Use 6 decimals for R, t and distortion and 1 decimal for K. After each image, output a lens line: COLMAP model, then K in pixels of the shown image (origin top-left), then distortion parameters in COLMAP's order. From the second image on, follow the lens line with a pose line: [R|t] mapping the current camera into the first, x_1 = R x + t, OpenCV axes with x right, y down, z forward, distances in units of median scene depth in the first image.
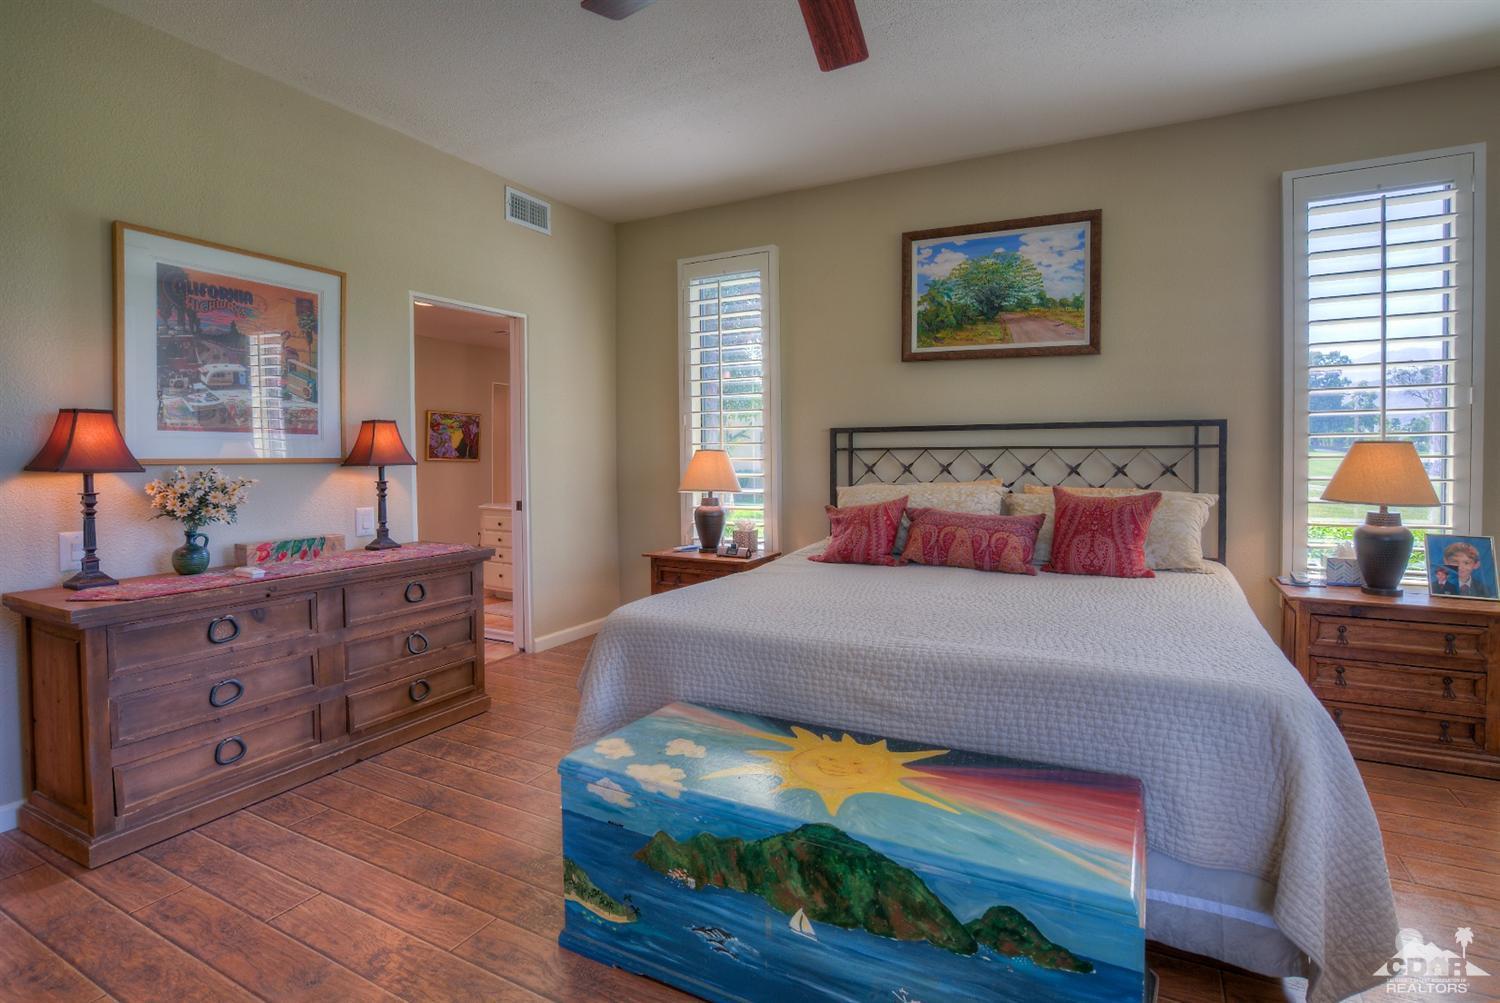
lens RADIAL K [[686.2, 0, 751.5], [0, 686.2, 467.0], [0, 0, 1]] dist [-0.057623, 0.021357]
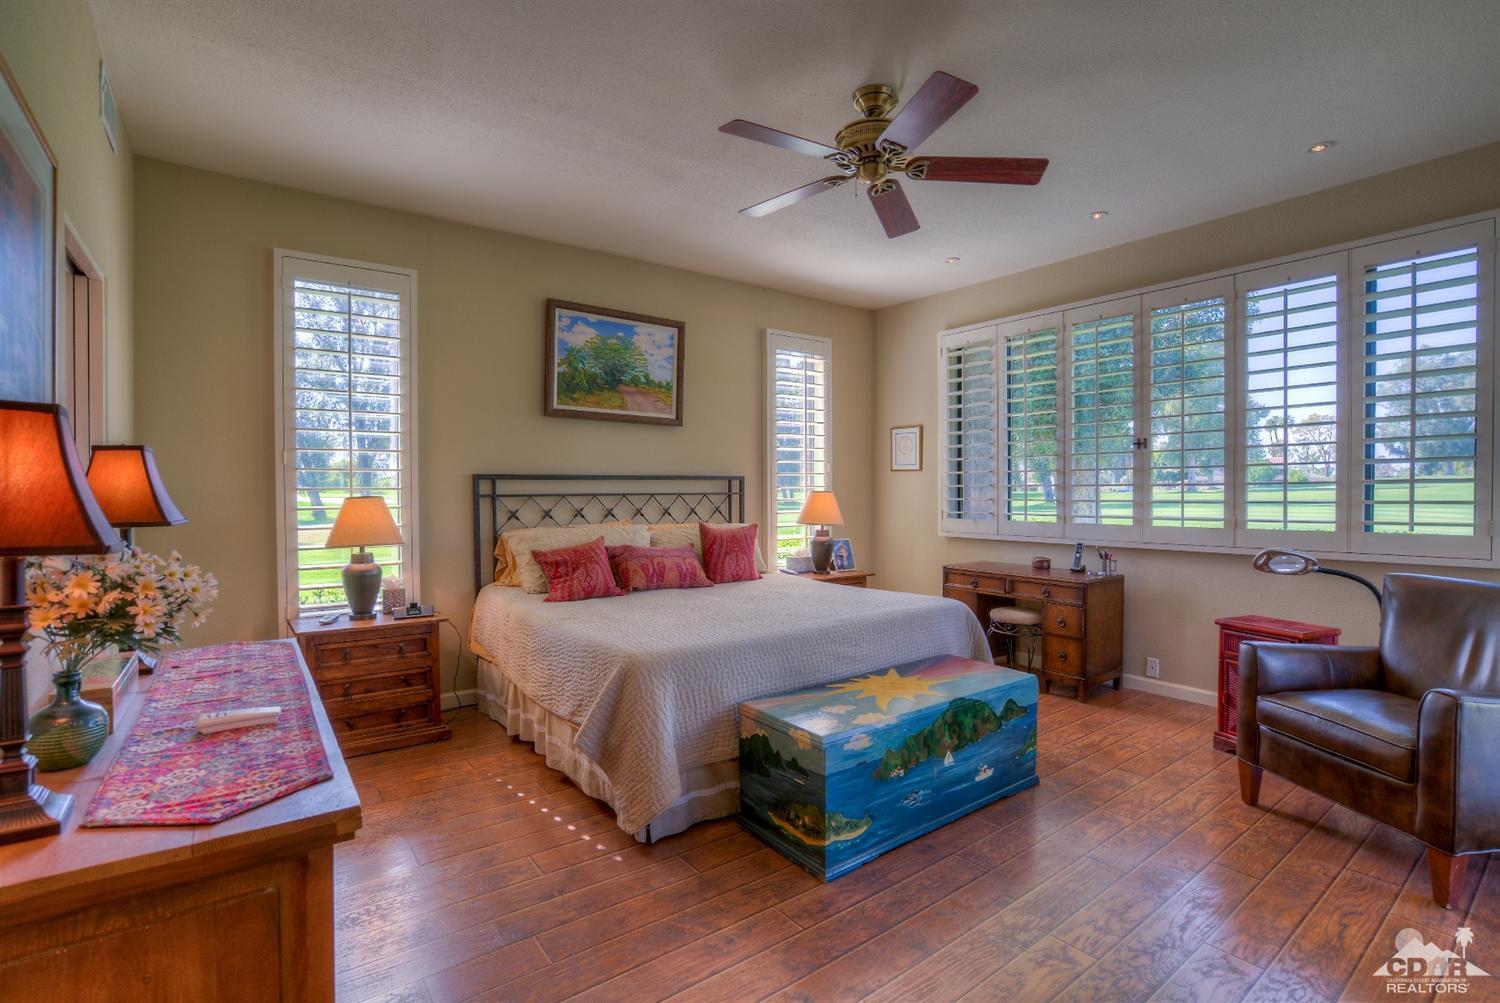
lens RADIAL K [[694.6, 0, 756.3], [0, 694.6, 506.8], [0, 0, 1]] dist [-0.054271, 0.022055]
pose [[0.447654, -0.017207, 0.894041, -0.676077], [0.021012, 0.999741, 0.008721, -0.012329], [-0.893960, 0.014881, 0.447900, 0.229623]]
